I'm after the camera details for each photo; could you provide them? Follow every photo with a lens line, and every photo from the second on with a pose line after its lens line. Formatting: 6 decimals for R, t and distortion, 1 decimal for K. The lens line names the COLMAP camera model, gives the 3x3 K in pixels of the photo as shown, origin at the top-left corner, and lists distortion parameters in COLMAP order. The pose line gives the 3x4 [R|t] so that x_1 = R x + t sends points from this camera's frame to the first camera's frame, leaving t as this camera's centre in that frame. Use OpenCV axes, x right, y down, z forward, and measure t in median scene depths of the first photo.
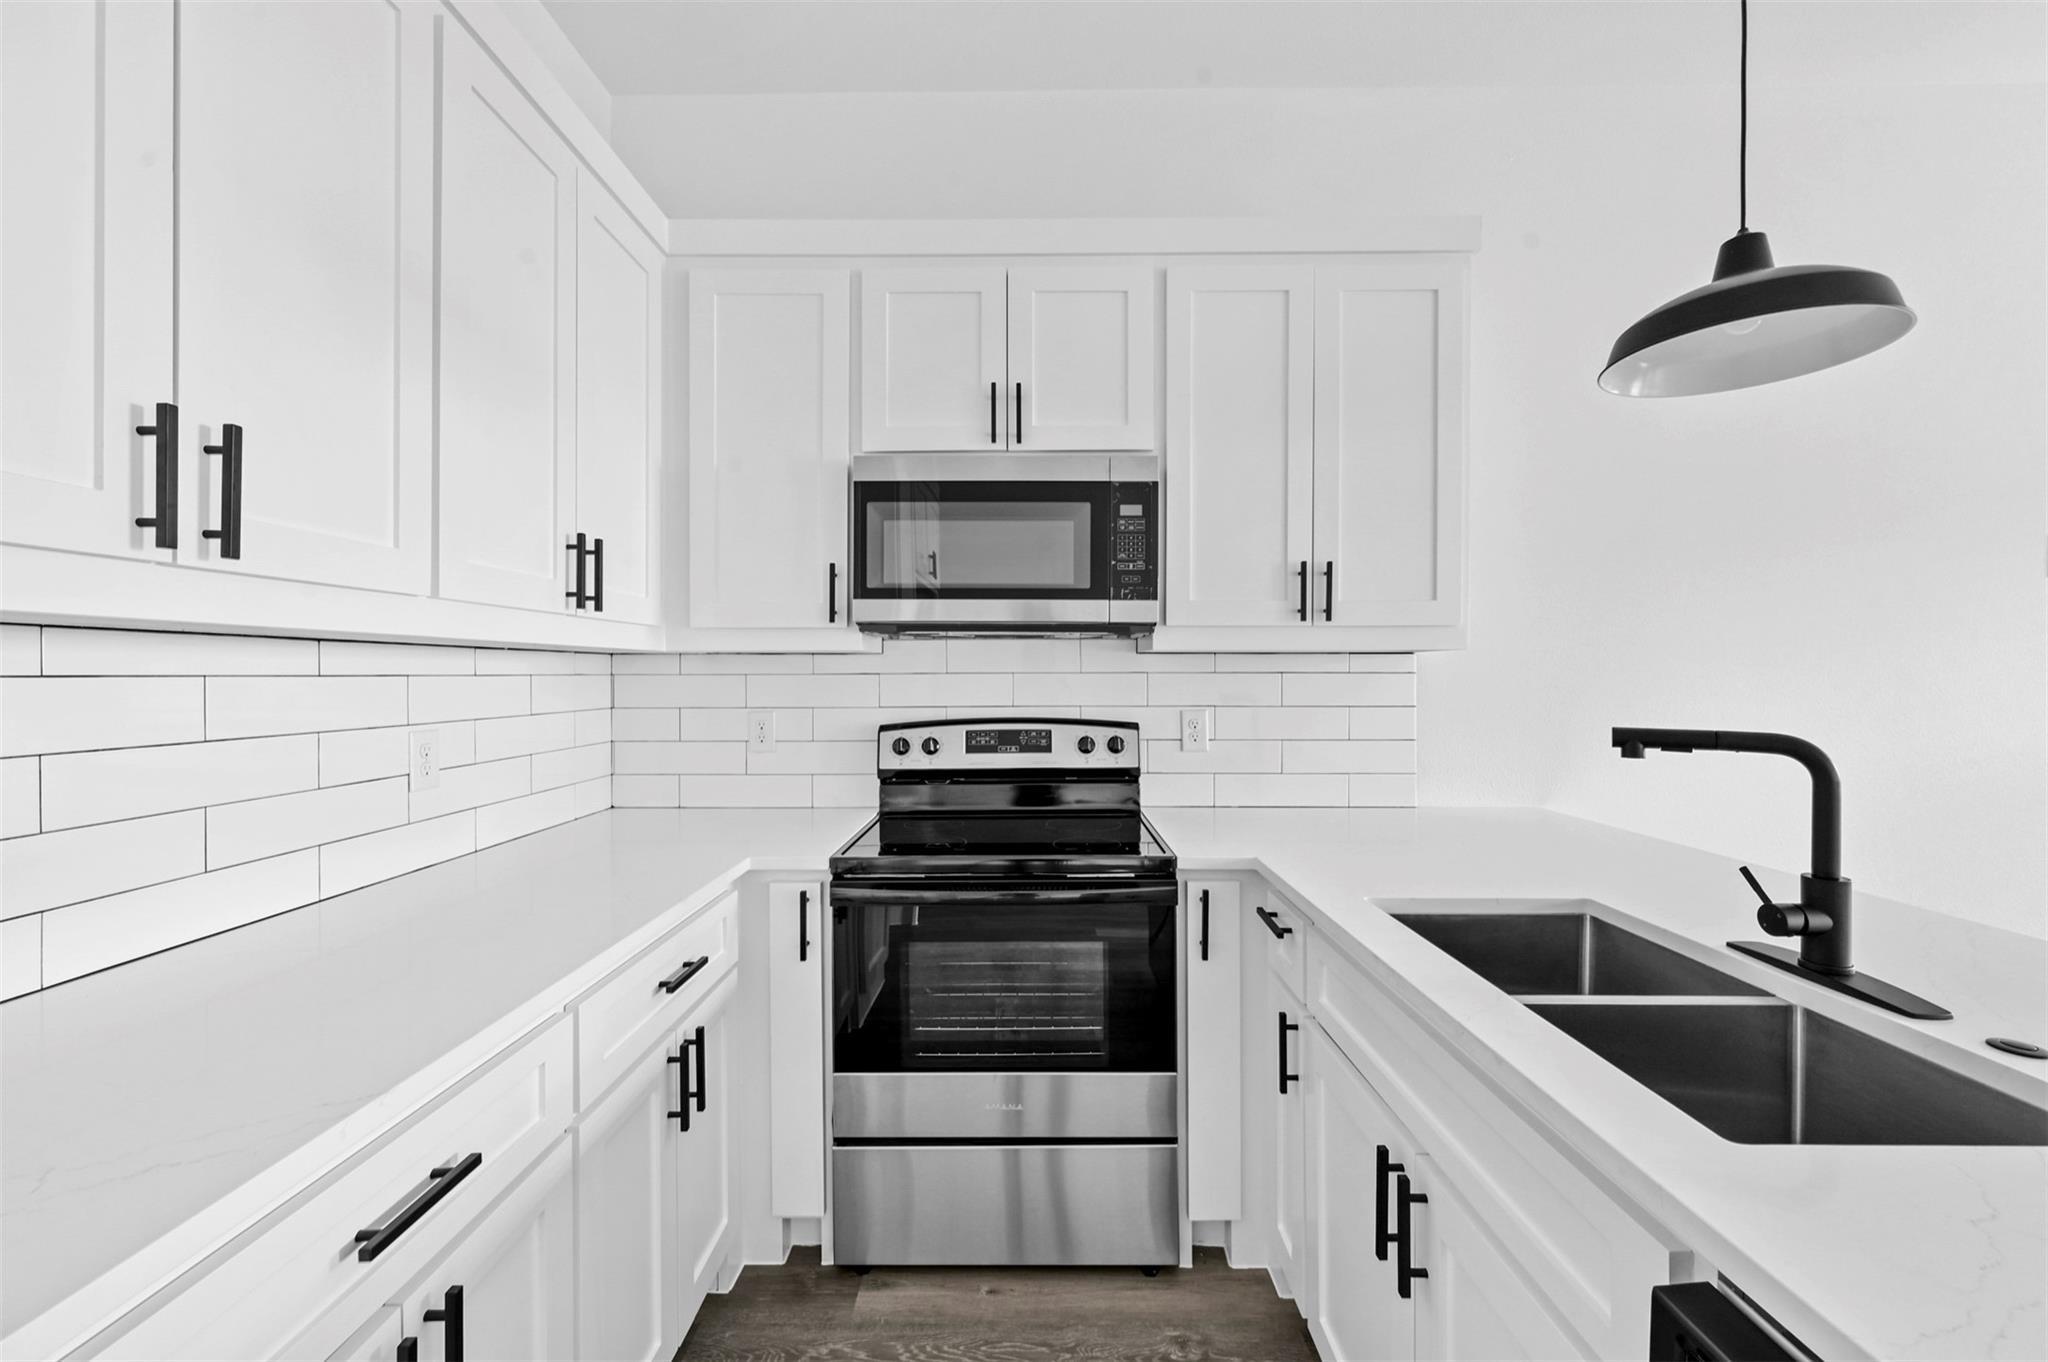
lens RADIAL K [[808.0, 0, 1021.8], [0, 808.0, 678.1], [0, 0, 1]] dist [0.002942, 0.000219]
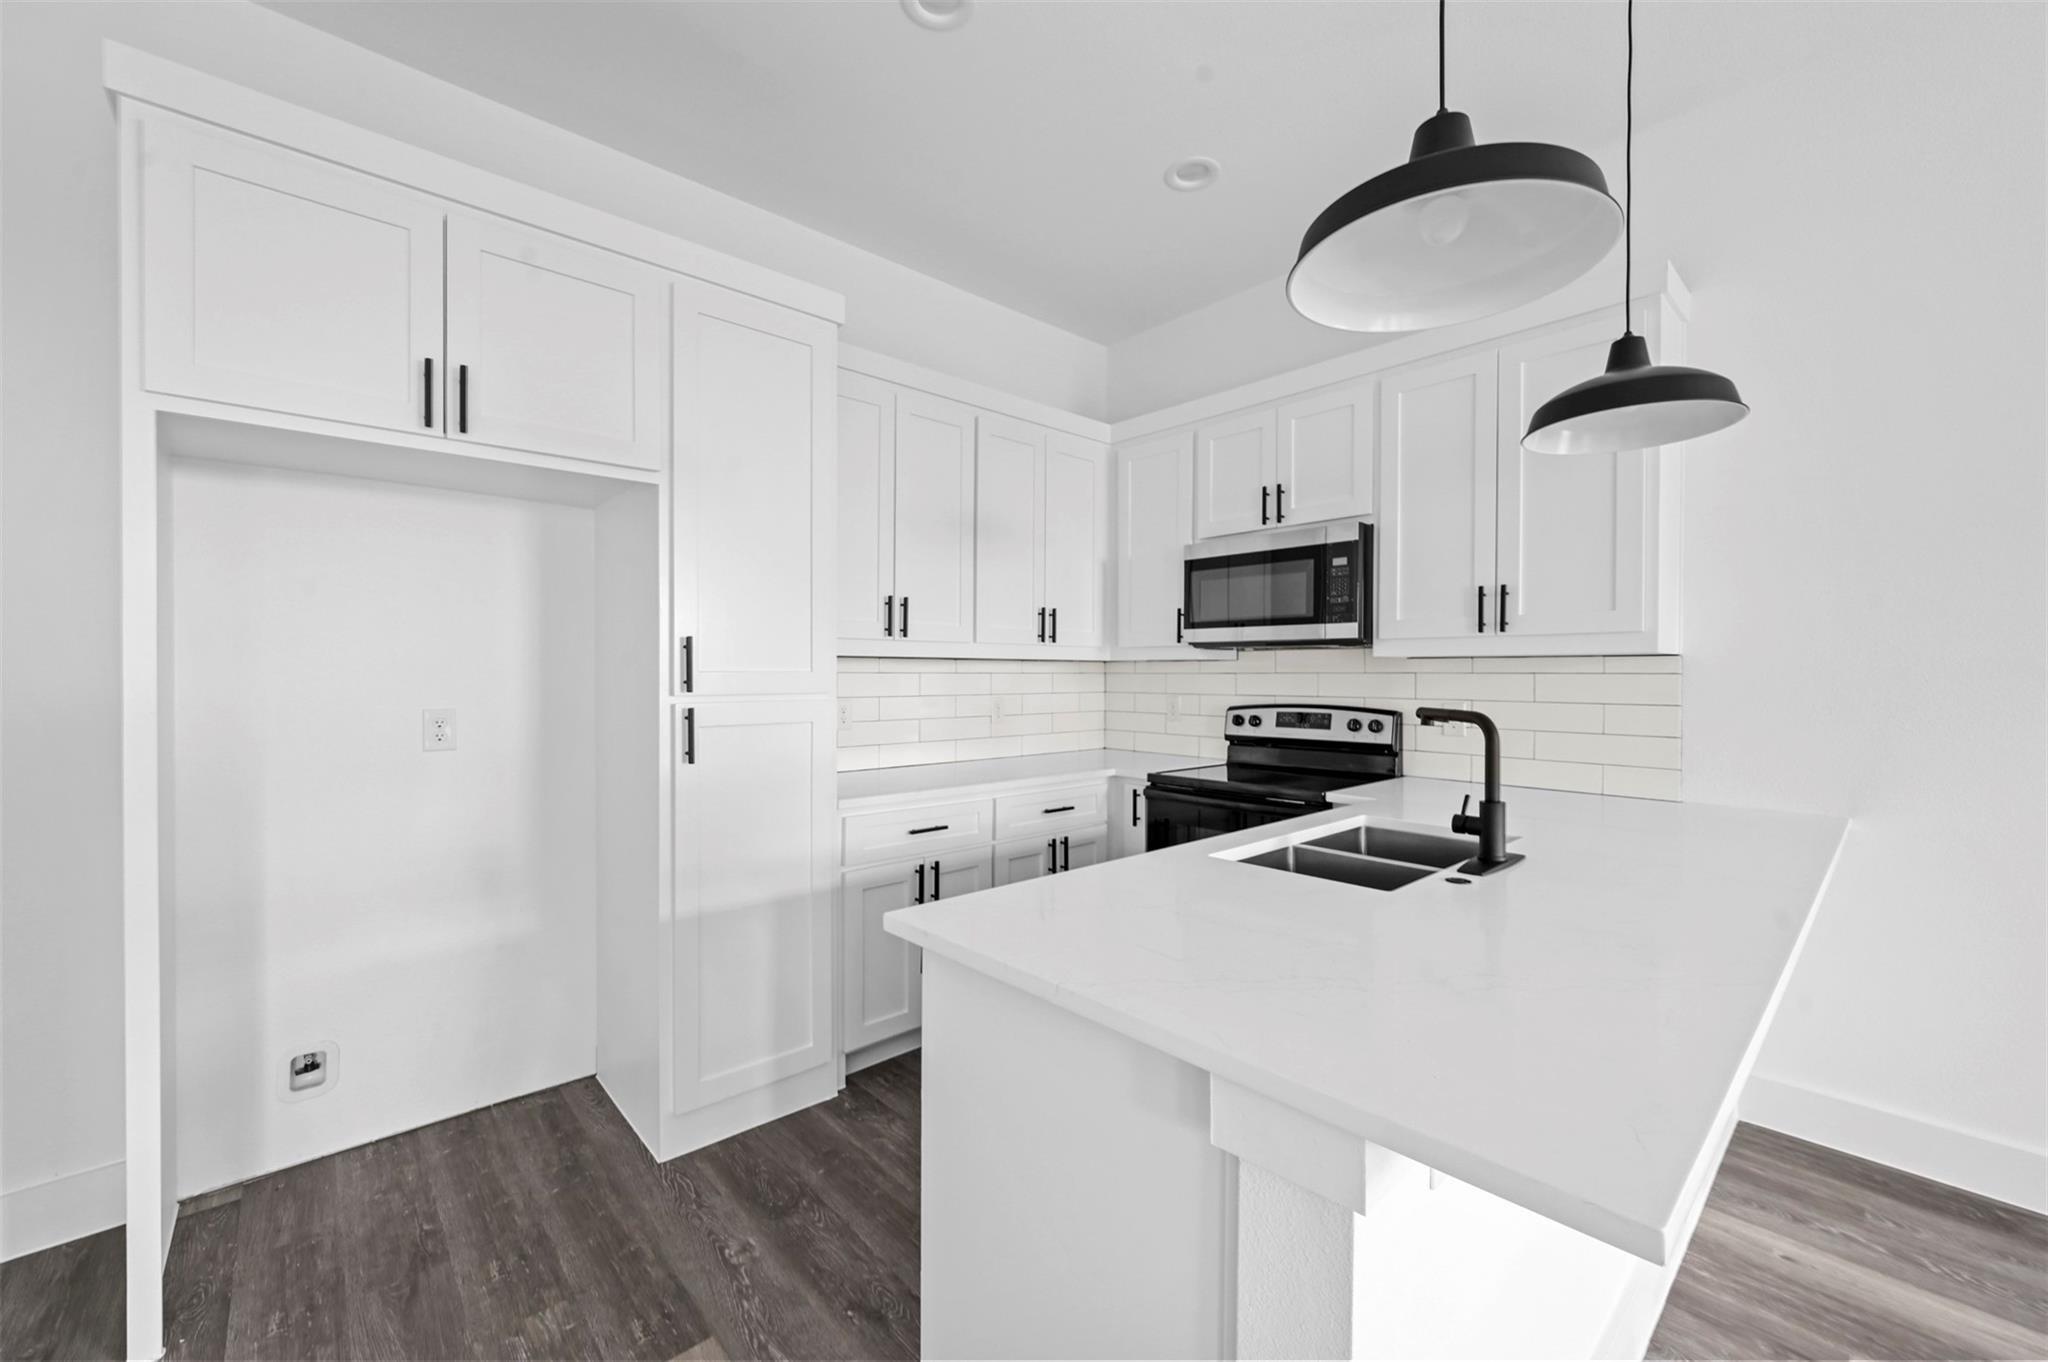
lens RADIAL K [[808.0, 0, 1022.2], [0, 808.0, 673.9], [0, 0, 1]] dist [0.002942, 0.000219]
pose [[0.676680, 0.003513, -0.736269, 0.795680], [-0.008384, 0.999961, -0.002934, 0.004003], [0.736230, 0.008158, 0.676682, -0.394121]]
